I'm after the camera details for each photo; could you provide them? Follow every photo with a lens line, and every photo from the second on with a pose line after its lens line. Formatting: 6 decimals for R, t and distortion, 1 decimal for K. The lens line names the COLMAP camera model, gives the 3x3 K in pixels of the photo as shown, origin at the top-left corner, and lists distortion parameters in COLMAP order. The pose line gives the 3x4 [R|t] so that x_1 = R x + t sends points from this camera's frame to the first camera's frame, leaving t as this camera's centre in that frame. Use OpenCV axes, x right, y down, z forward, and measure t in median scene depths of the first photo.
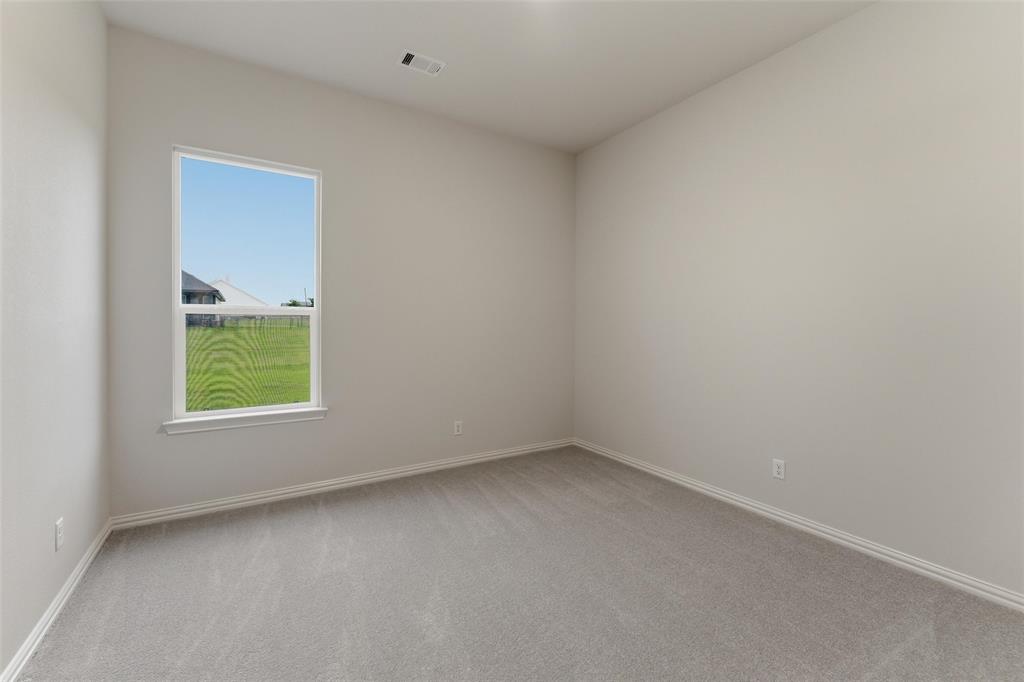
lens RADIAL K [[437.7, 0, 514.9], [0, 437.7, 324.1], [0, 0, 1]] dist [-0.000483, 0.000033]
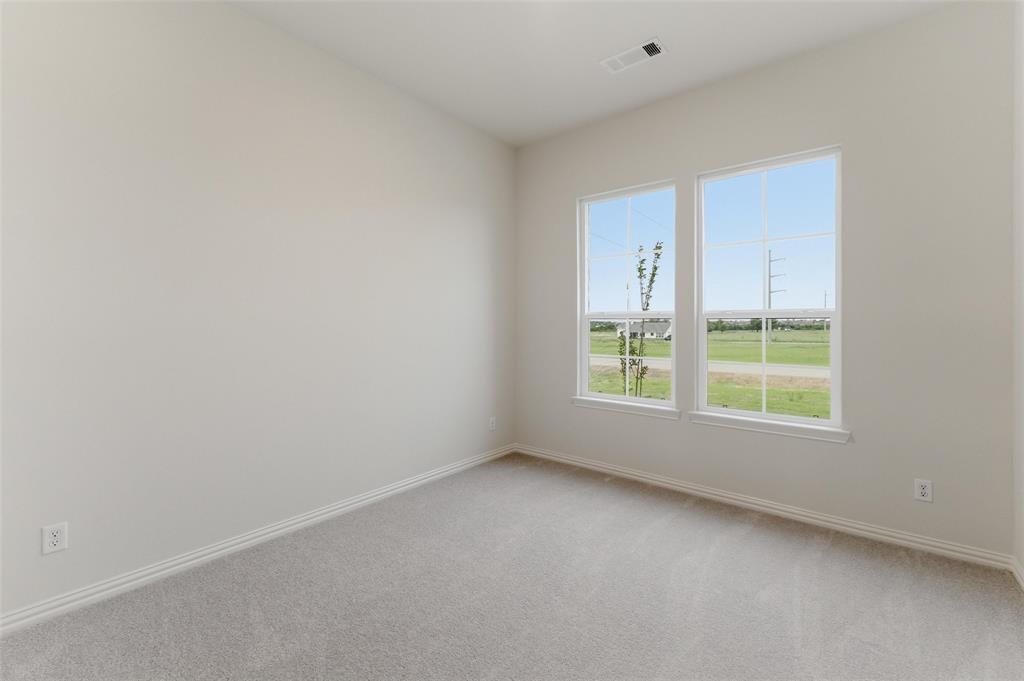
lens RADIAL K [[464.3, 0, 512.0], [0, 464.3, 340.5], [0, 0, 1]] dist [0.012045, 0.000325]
pose [[0.310282, 0.029801, -0.950177, 0.343062], [-0.007965, 0.999555, 0.028749, 0.000954], [0.950611, -0.001352, 0.310382, 0.209046]]
